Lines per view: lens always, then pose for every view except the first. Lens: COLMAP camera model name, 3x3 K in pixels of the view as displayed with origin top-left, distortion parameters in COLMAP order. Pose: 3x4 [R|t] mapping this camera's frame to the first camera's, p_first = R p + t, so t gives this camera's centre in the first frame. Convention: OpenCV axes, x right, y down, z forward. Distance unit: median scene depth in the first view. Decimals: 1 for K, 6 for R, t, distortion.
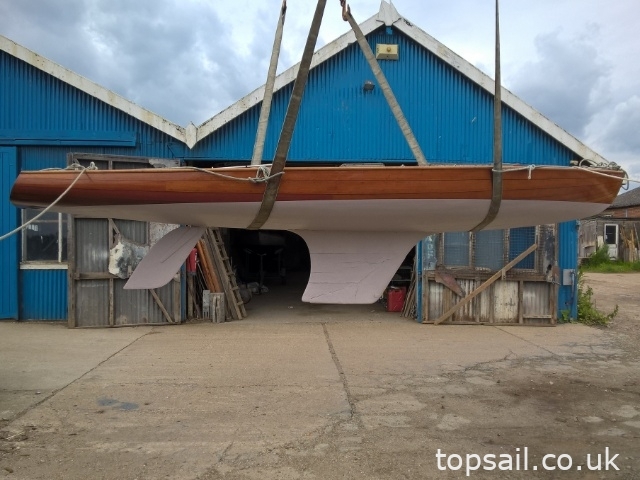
lens RADIAL K [[551.8, 0, 320.0], [0, 551.8, 240.0], [0, 0, 1]] dist [0.033689, -0.073123]
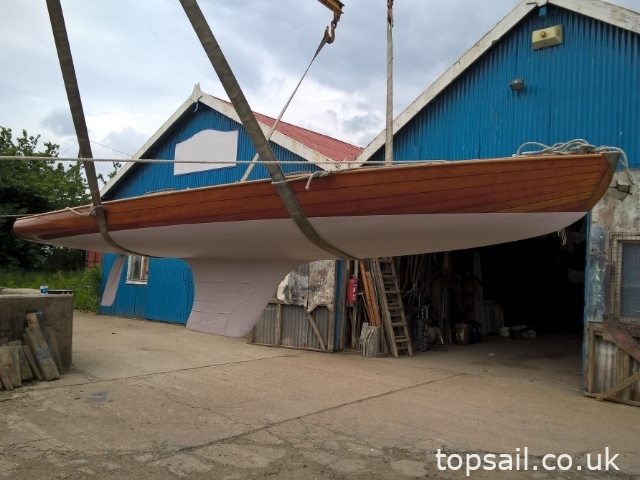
lens RADIAL K [[551.8, 0, 320.0], [0, 551.8, 240.0], [0, 0, 1]] dist [0.033689, -0.073123]
pose [[0.695856, -0.020736, -0.717882, 0.481477], [-0.027641, 0.998069, -0.055623, -0.000482], [0.717649, 0.058549, 0.693939, 0.255042]]
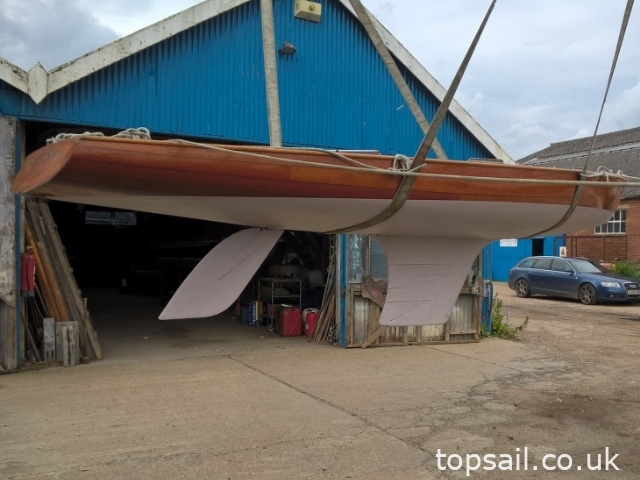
lens RADIAL K [[686.8, 0, 404.1], [0, 686.8, 250.2], [0, 0, 1]] dist [0.006260, -0.004268]
pose [[0.864457, 0.009182, 0.502622, -0.266219], [-0.014025, 0.999885, 0.005855, -0.002018], [-0.502511, -0.012111, 0.864486, 0.075116]]
